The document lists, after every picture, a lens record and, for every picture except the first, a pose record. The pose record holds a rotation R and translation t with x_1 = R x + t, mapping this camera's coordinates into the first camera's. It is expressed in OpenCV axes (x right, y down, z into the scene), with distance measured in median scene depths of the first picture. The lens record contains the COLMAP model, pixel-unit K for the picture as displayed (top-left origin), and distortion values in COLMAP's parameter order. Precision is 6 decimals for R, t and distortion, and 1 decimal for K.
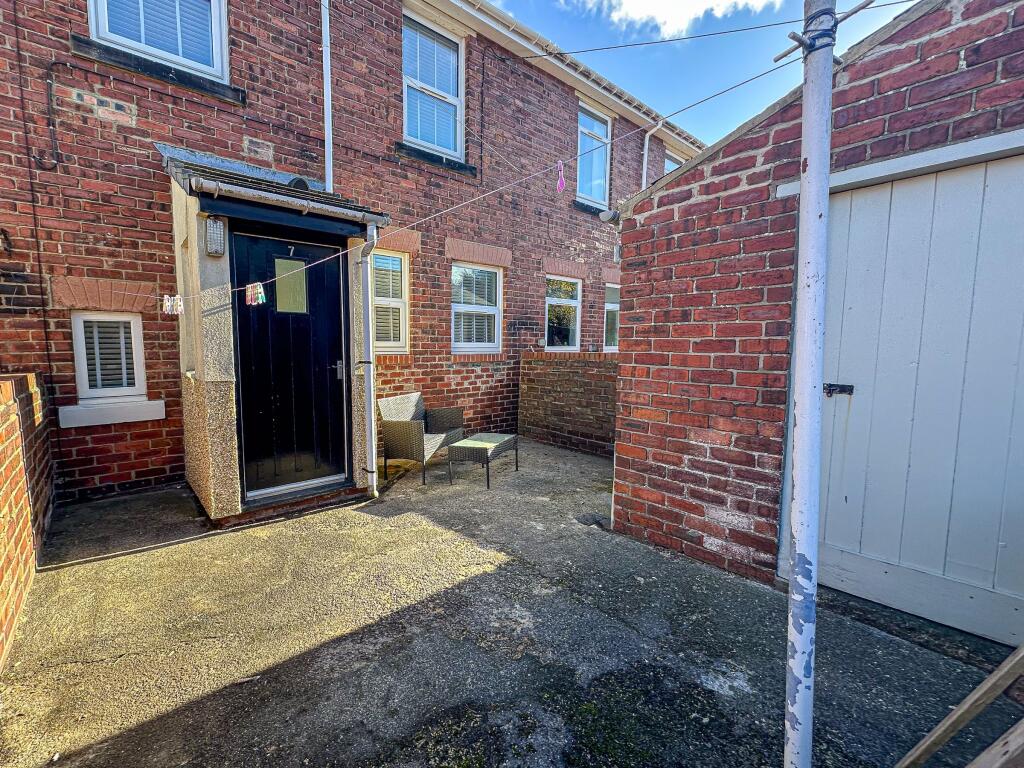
lens RADIAL K [[424.2, 0, 479.1], [0, 424.2, 381.7], [0, 0, 1]] dist [-0.001852, -0.000159]
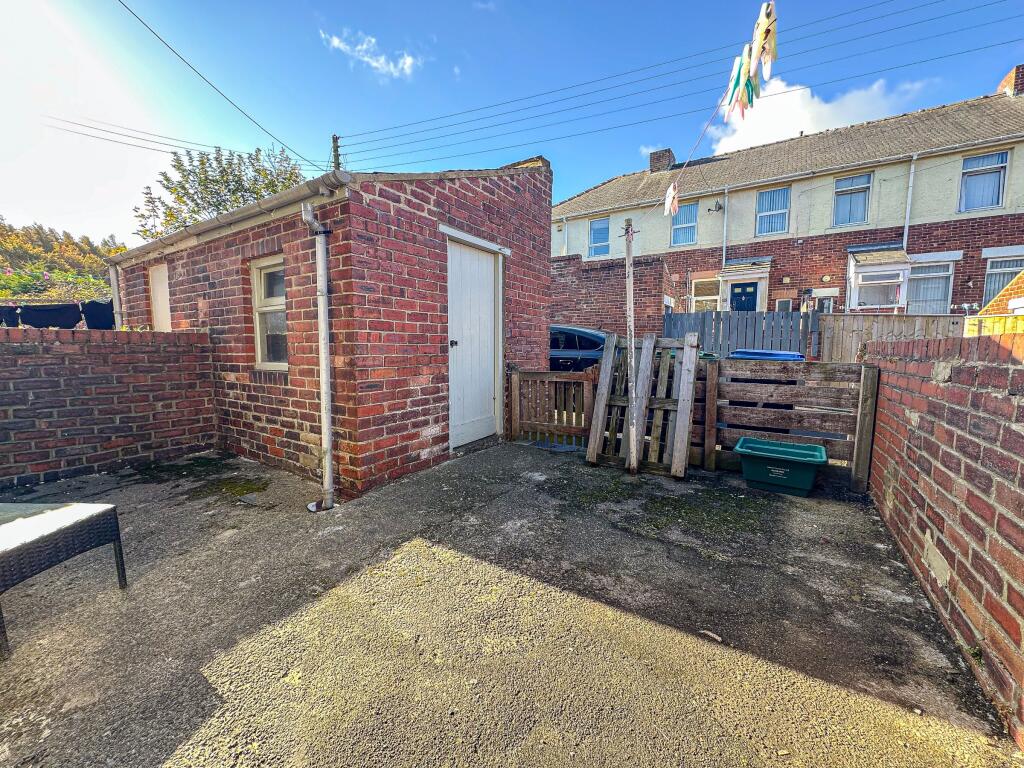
lens RADIAL K [[424.2, 0, 479.1], [0, 424.2, 381.7], [0, 0, 1]] dist [-0.001852, -0.000159]
pose [[-0.254764, -0.080768, 0.963624, -0.916386], [0.081860, 0.991127, 0.104716, -0.001319], [-0.963532, 0.105560, -0.245892, 1.197223]]
